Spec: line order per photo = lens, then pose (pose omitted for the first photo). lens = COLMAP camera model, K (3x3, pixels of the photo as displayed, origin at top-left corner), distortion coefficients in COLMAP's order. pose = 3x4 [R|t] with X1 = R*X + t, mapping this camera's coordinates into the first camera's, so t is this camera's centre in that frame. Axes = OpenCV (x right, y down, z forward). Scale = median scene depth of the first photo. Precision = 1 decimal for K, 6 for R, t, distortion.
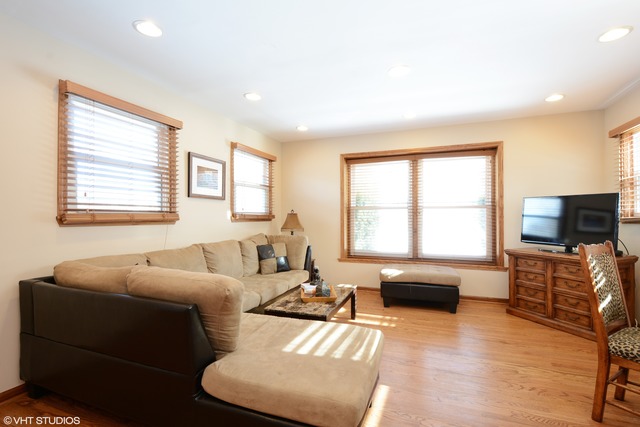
lens RADIAL K [[282.6, 0, 322.8], [0, 282.6, 215.4], [0, 0, 1]] dist [-0.000504, 0.000100]
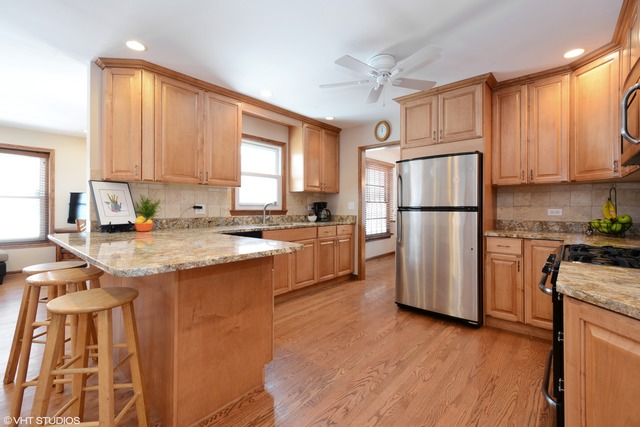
lens RADIAL K [[285.9, 0, 328.1], [0, 285.9, 206.1], [0, 0, 1]] dist [0.012862, -0.000807]
pose [[0.341632, 0.007614, 0.939803, -0.191107], [-0.010882, 0.999932, -0.004146, -0.001229], [-0.939771, -0.008810, 0.341692, -0.633589]]
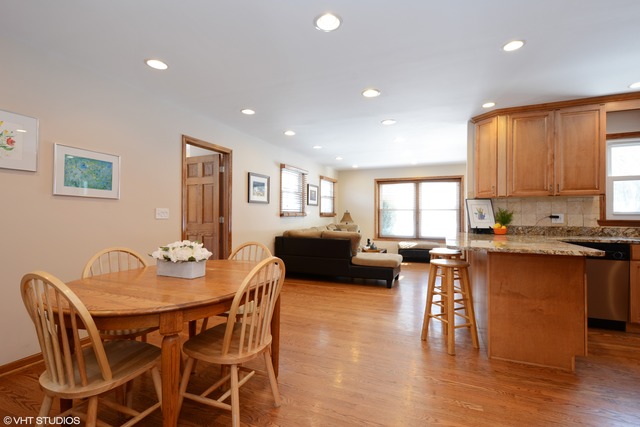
lens RADIAL K [[282.6, 0, 319.3], [0, 282.6, 211.7], [0, 0, 1]] dist [-0.000504, 0.000100]
pose [[0.999093, 0.005258, -0.042245, -0.225271], [-0.005479, 0.999972, -0.005102, -0.003769], [0.042217, 0.005329, 0.999094, -0.842523]]
